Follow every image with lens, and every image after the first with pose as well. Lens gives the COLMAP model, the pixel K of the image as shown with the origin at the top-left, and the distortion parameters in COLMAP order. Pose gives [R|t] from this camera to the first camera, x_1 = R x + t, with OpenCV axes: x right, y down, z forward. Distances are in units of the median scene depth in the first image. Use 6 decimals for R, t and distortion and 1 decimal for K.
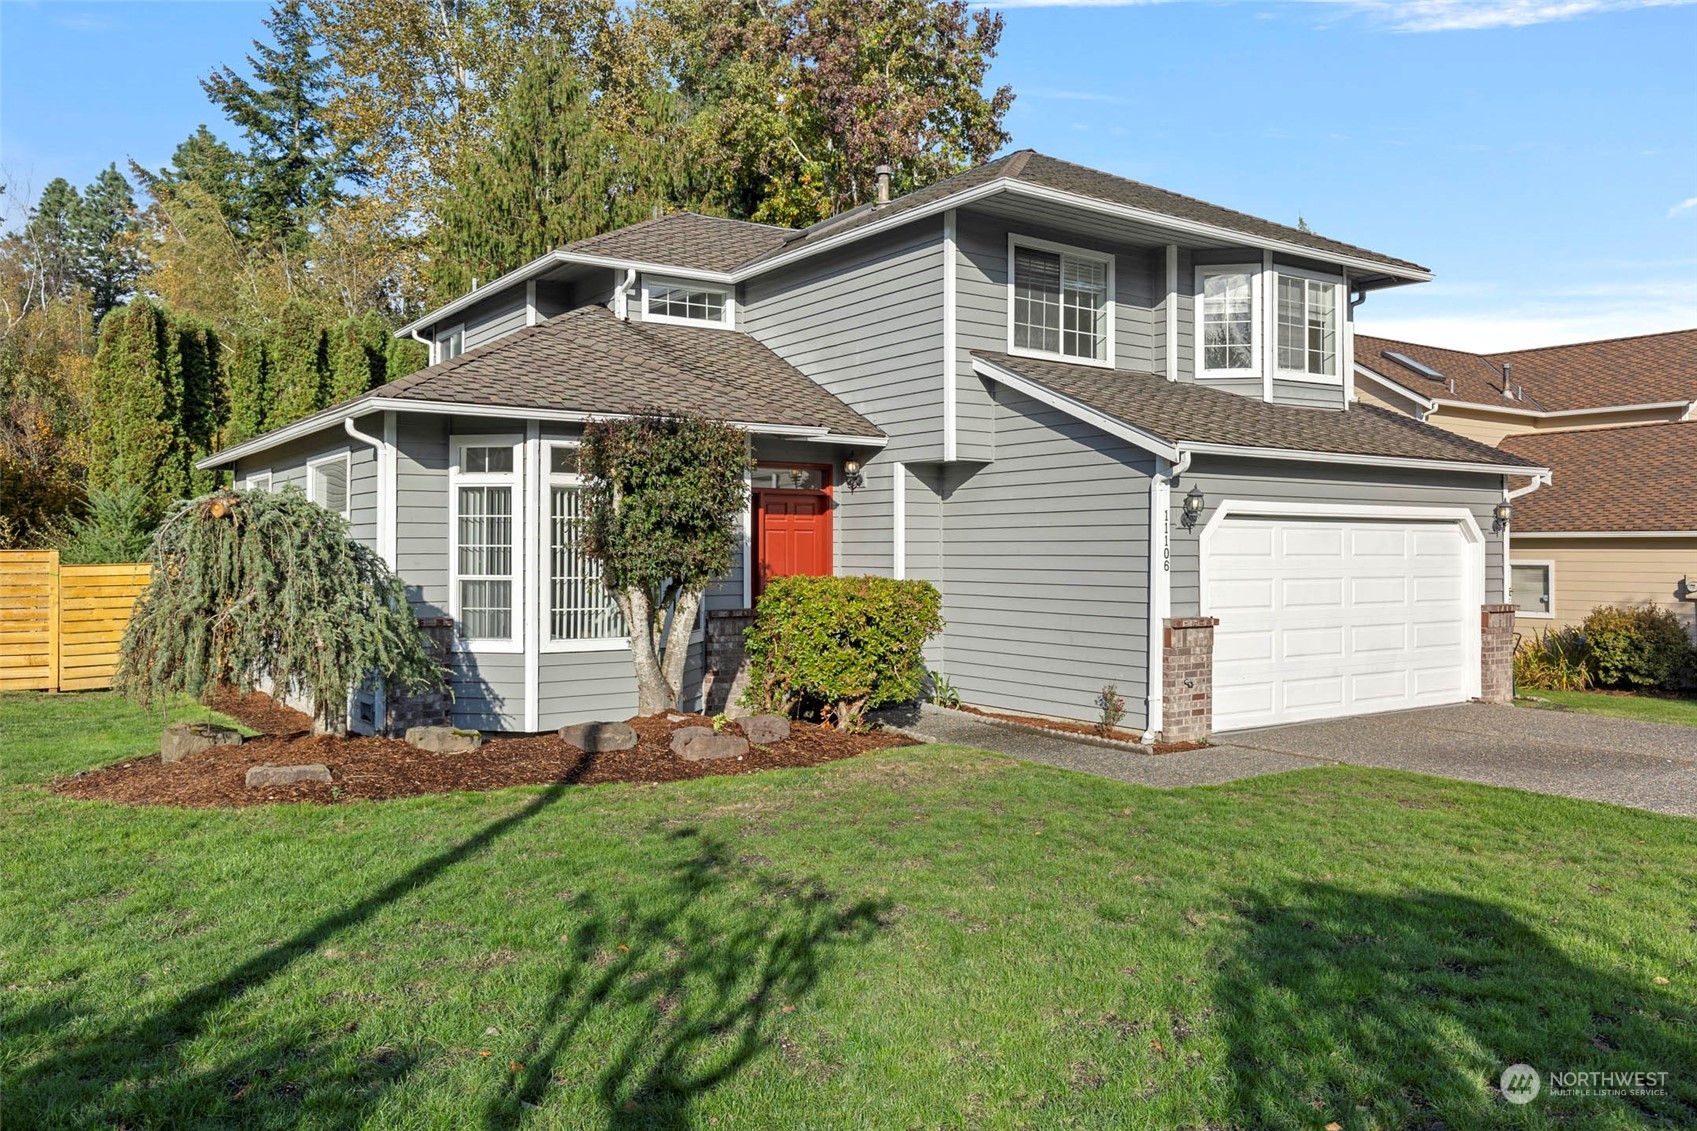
lens RADIAL K [[1262.1, 0, 848.5], [0, 1262.1, 565.5], [0, 0, 1]] dist [0.005928, 0.001808]
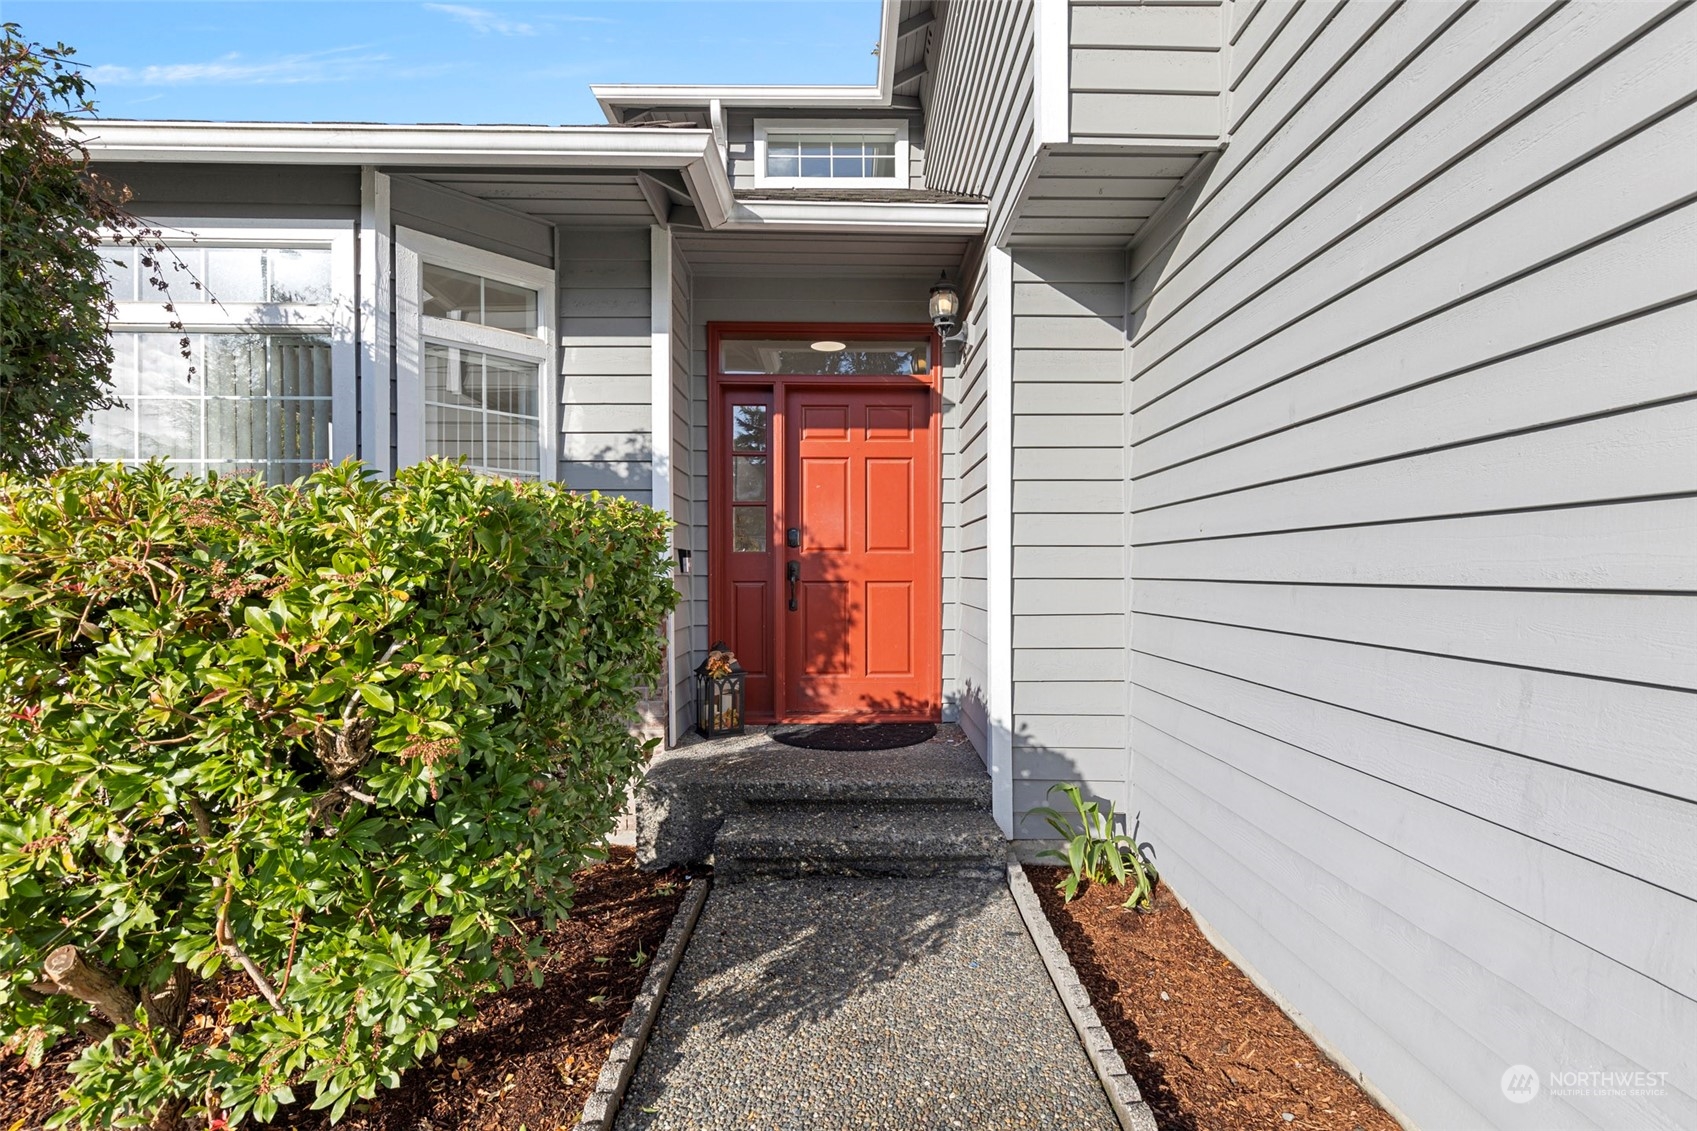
lens RADIAL K [[825.2, 0, 848.5], [0, 825.2, 565.5], [0, 0, 1]] dist [0.003116, 0.000234]
pose [[0.825277, -0.009356, -0.564650, 0.143761], [-0.003197, 0.999769, -0.021239, 0.023454], [0.564719, 0.019333, 0.825057, 0.727000]]
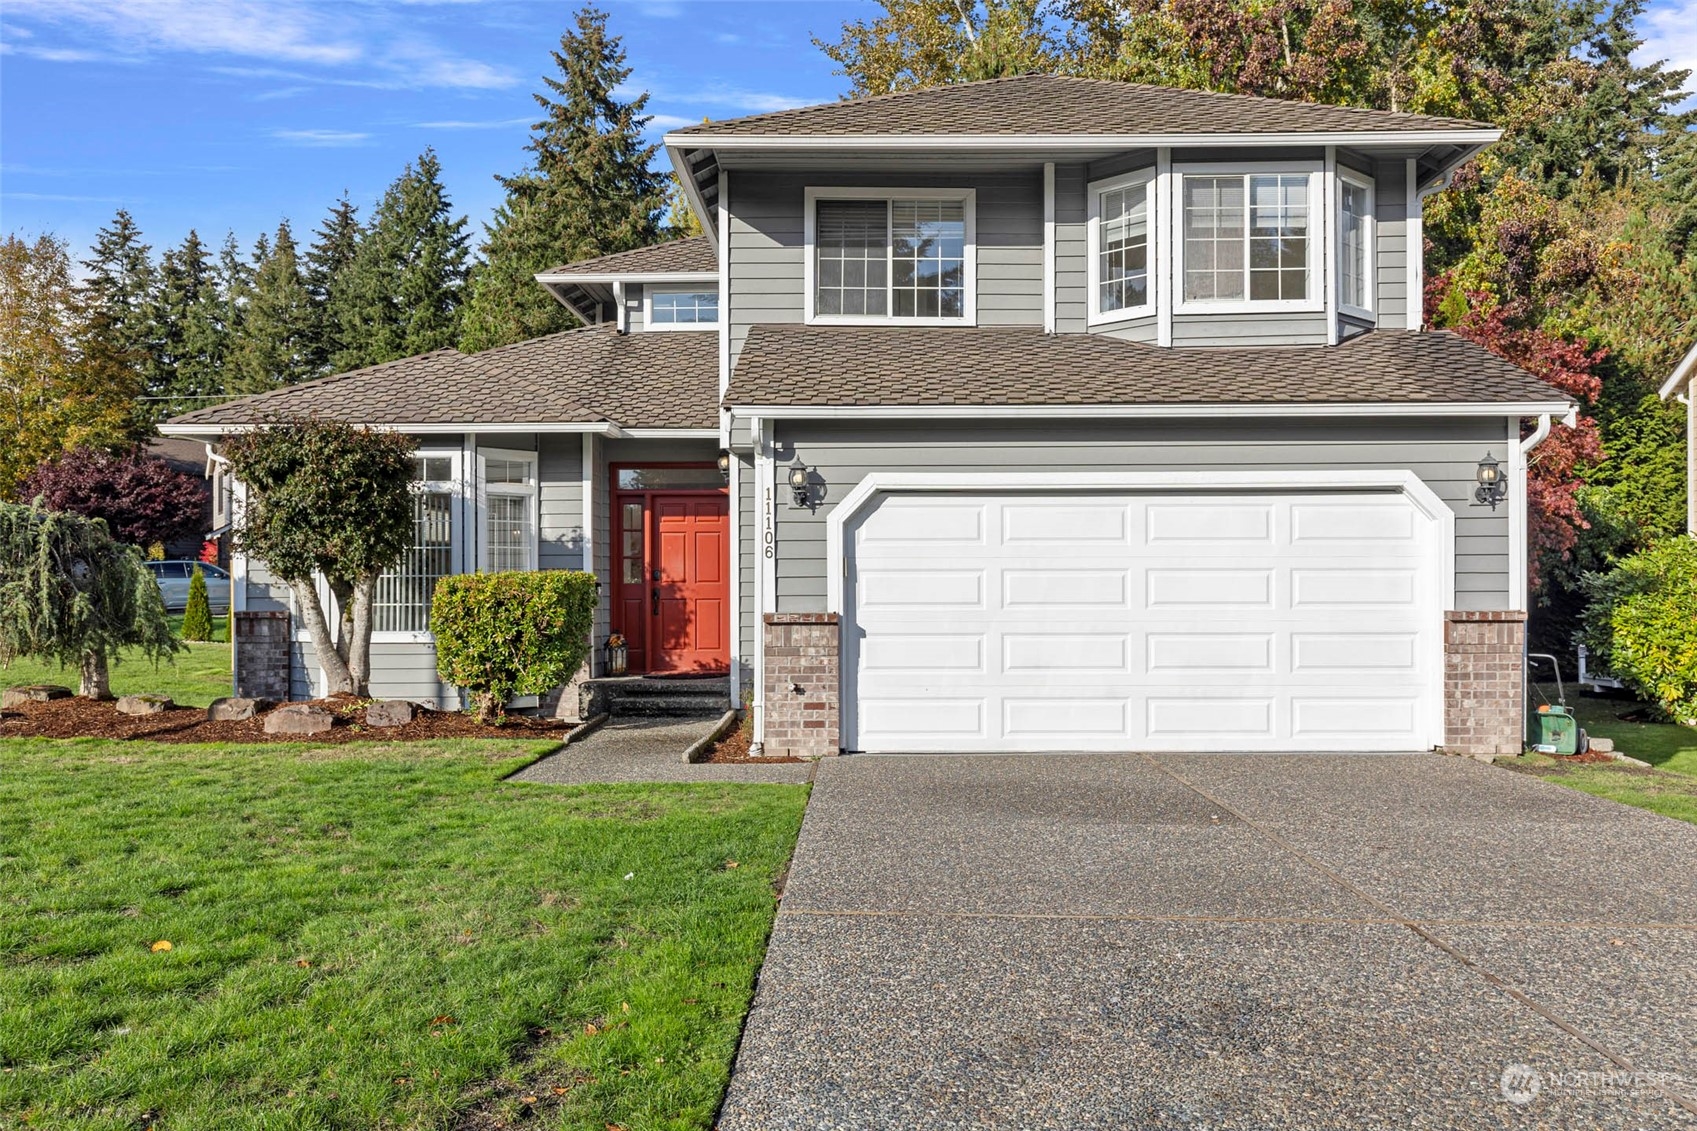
lens RADIAL K [[1407.6, 0, 847.4], [0, 1407.6, 614.0], [0, 0, 1]] dist [-0.002636, -0.002478]
pose [[0.816833, 0.002520, -0.576868, 0.677189], [-0.002314, 0.999997, 0.001093, 0.033198], [0.576869, 0.000442, 0.816837, 0.195237]]
